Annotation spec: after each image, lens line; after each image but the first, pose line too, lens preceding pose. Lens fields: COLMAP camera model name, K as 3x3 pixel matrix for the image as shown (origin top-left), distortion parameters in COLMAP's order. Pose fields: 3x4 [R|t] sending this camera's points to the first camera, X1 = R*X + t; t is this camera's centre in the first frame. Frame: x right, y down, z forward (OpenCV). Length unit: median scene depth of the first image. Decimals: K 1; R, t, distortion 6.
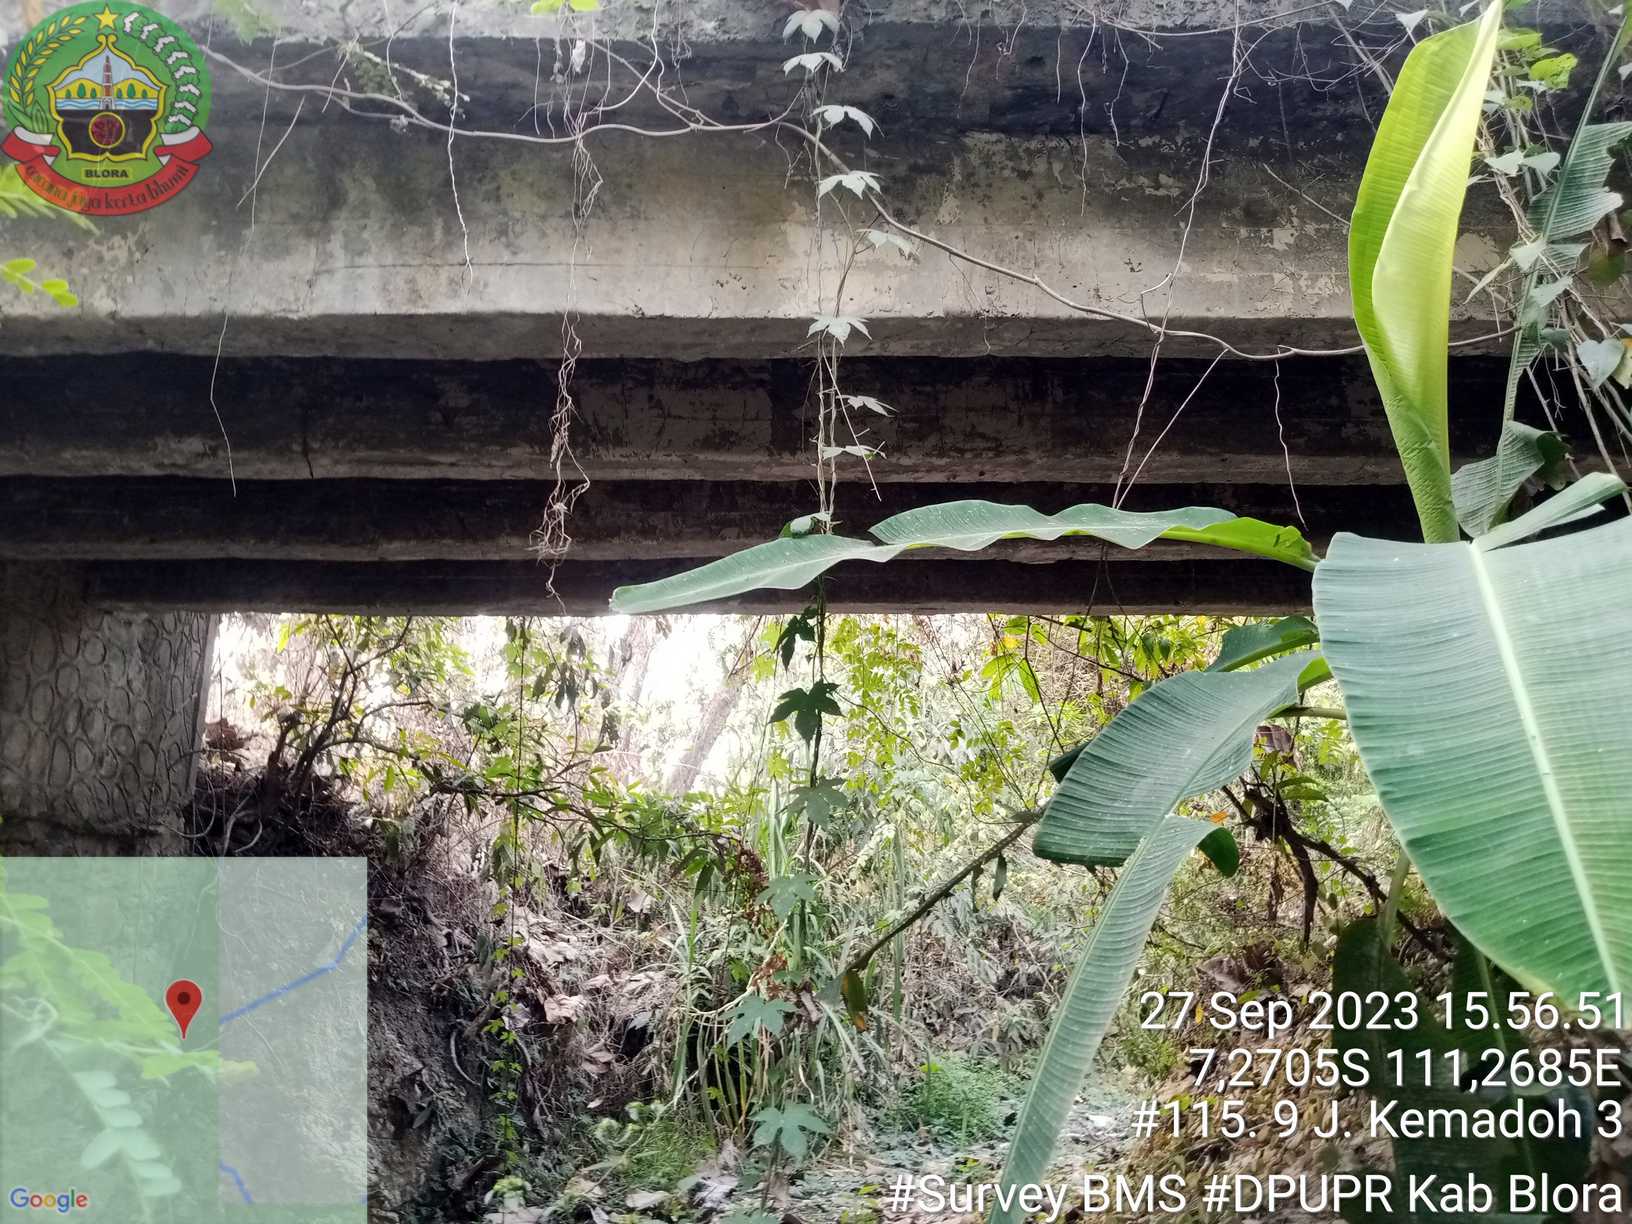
lens RADIAL K [[1285.2, 0, 793.4], [0, 1285.2, 620.7], [0, 0, 1]] dist [0.019587, -0.063551]
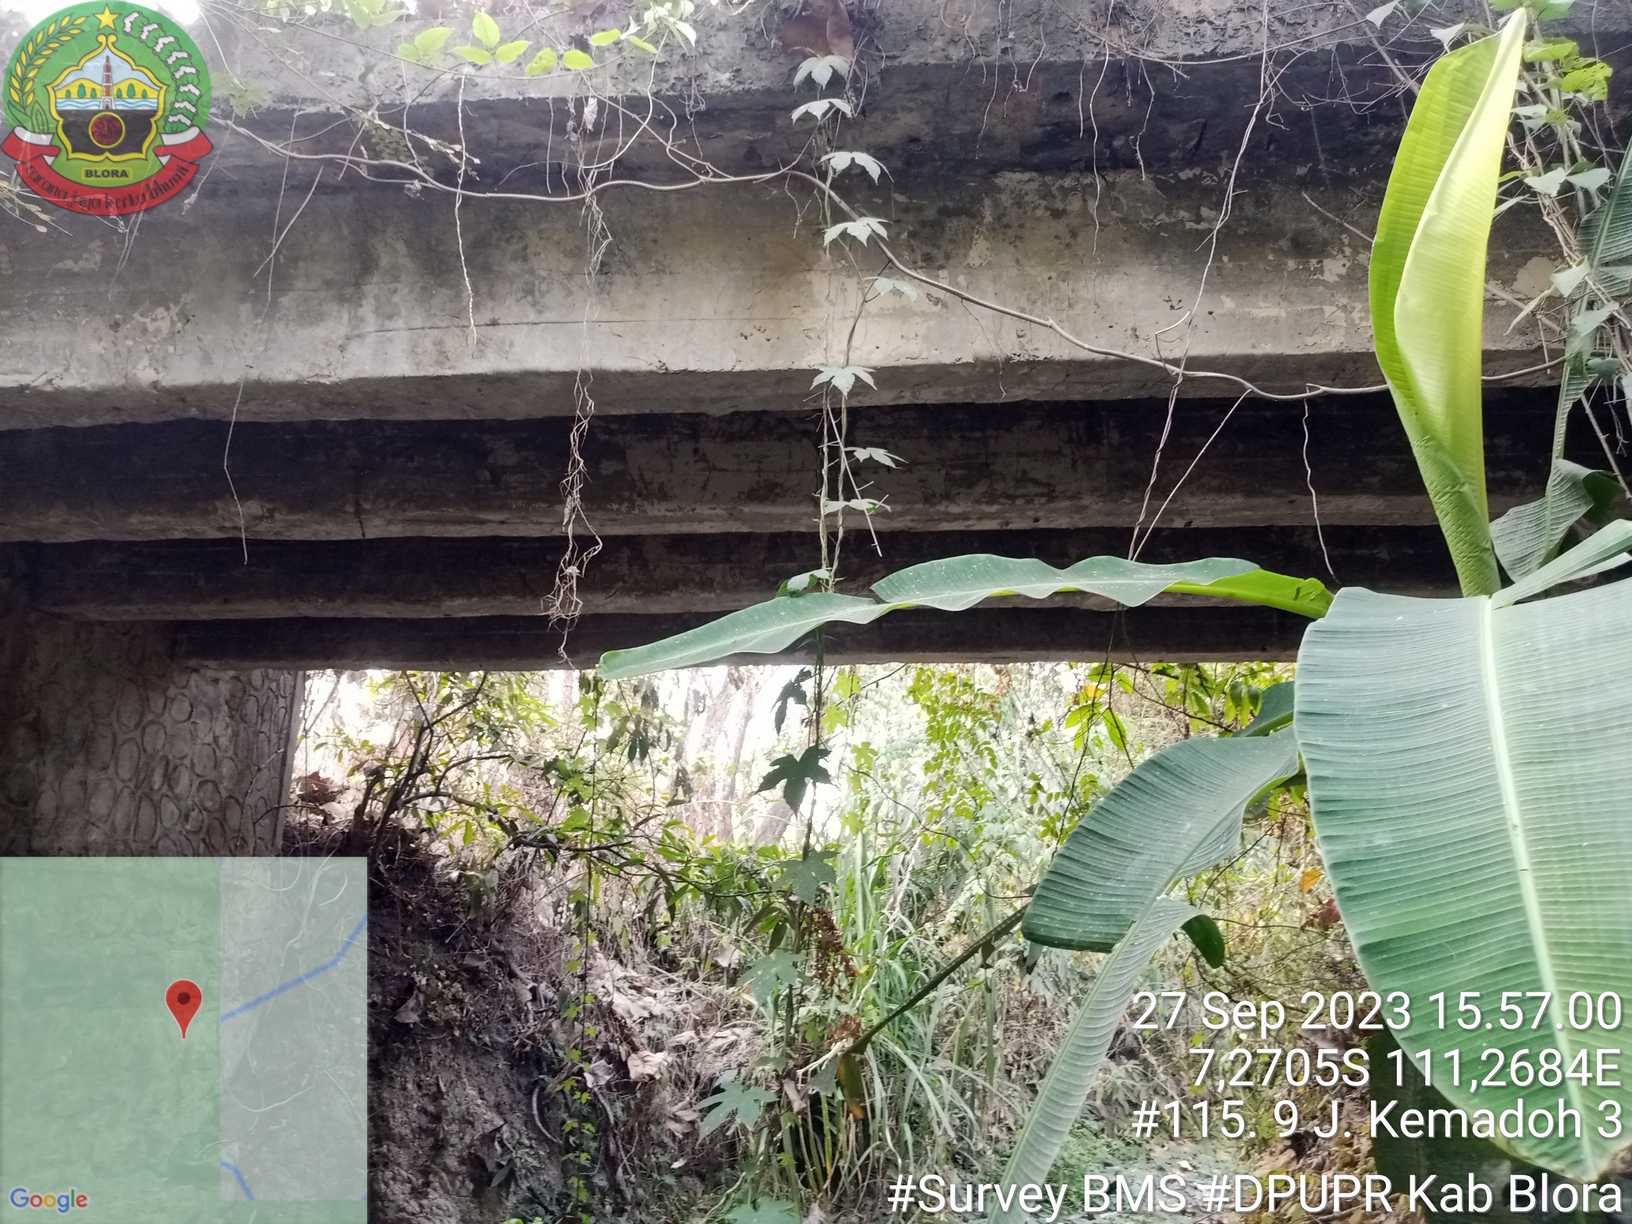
lens RADIAL K [[1285.2, 0, 814.7], [0, 1285.2, 620.5], [0, 0, 1]] dist [0.019587, -0.063551]
pose [[0.996505, -0.013516, -0.082438, 0.072871], [0.010788, 0.999382, -0.033449, -0.010946], [0.082839, 0.032443, 0.996035, 0.032715]]
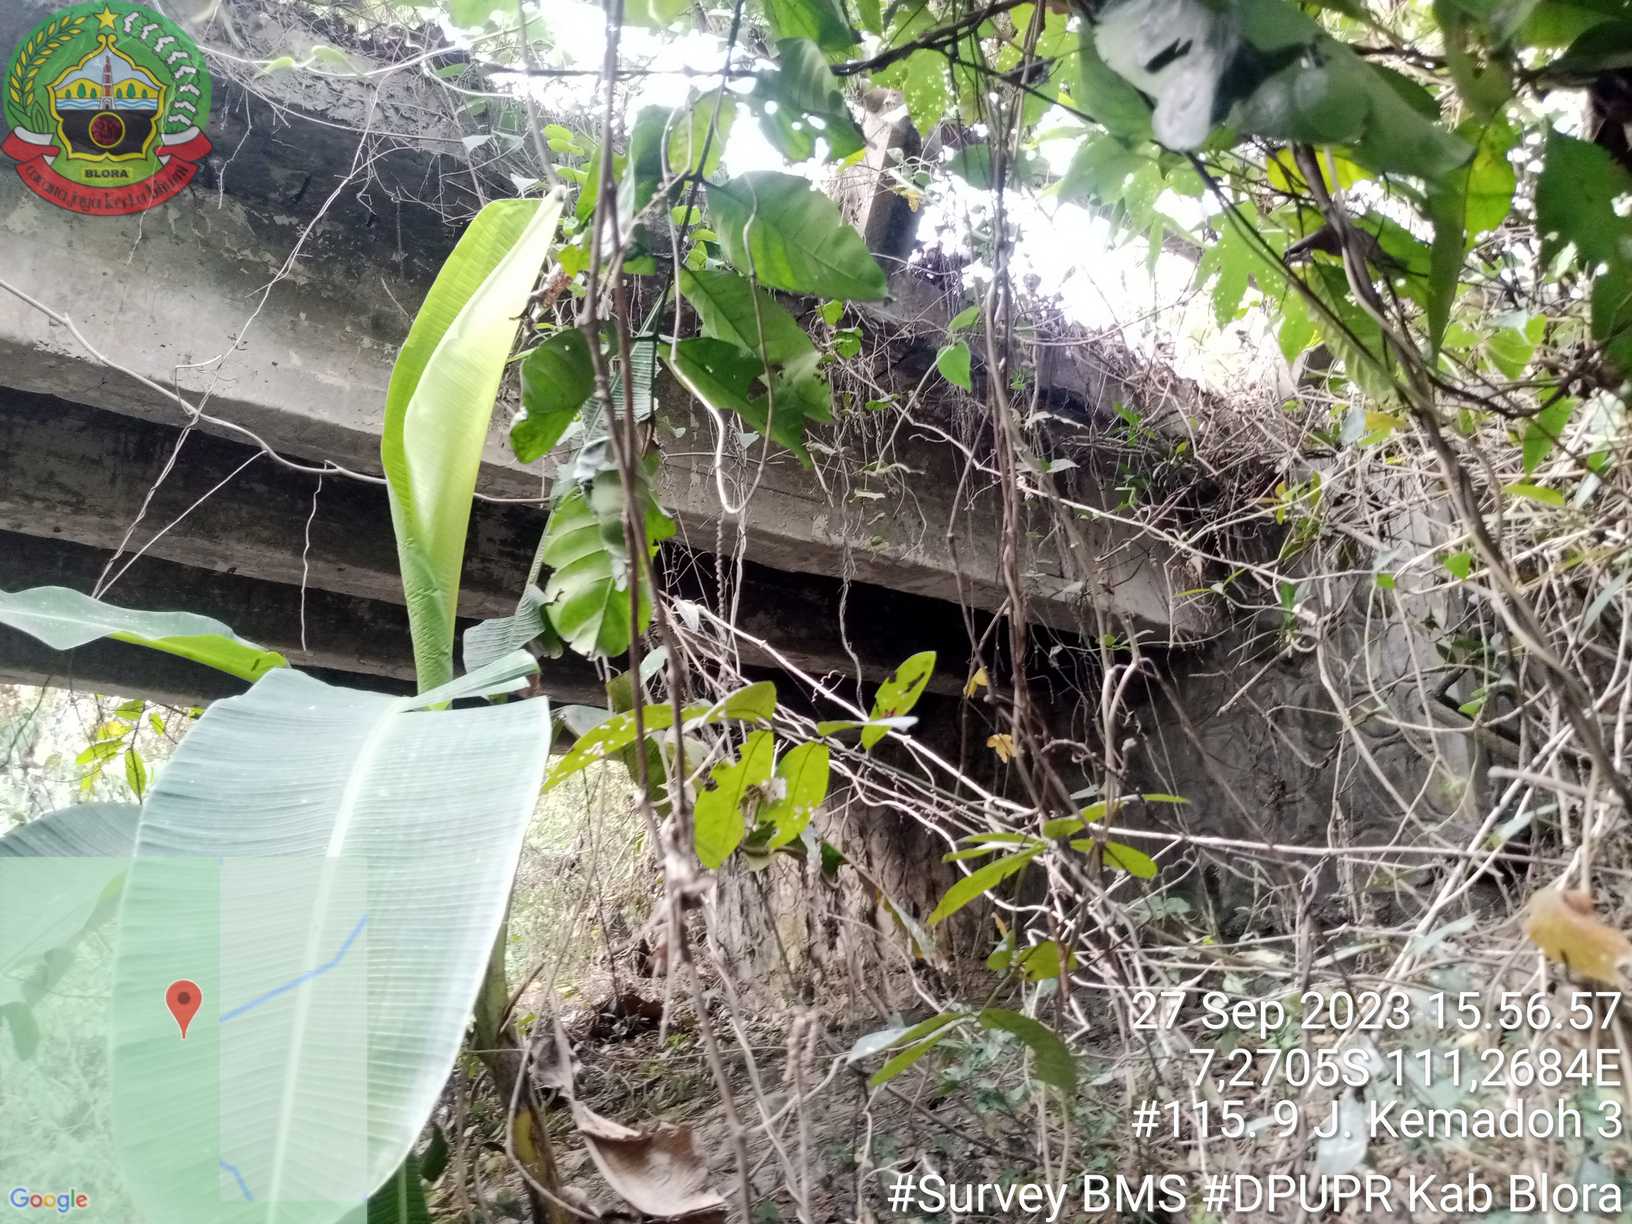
lens RADIAL K [[1285.2, 0, 809.9], [0, 1285.2, 614.2], [0, 0, 1]] dist [0.019587, -0.063551]
pose [[0.828931, 0.175655, 0.531055, 0.145811], [-0.131015, 0.983973, -0.120962, -0.027023], [-0.543791, 0.030693, 0.838659, 0.015138]]
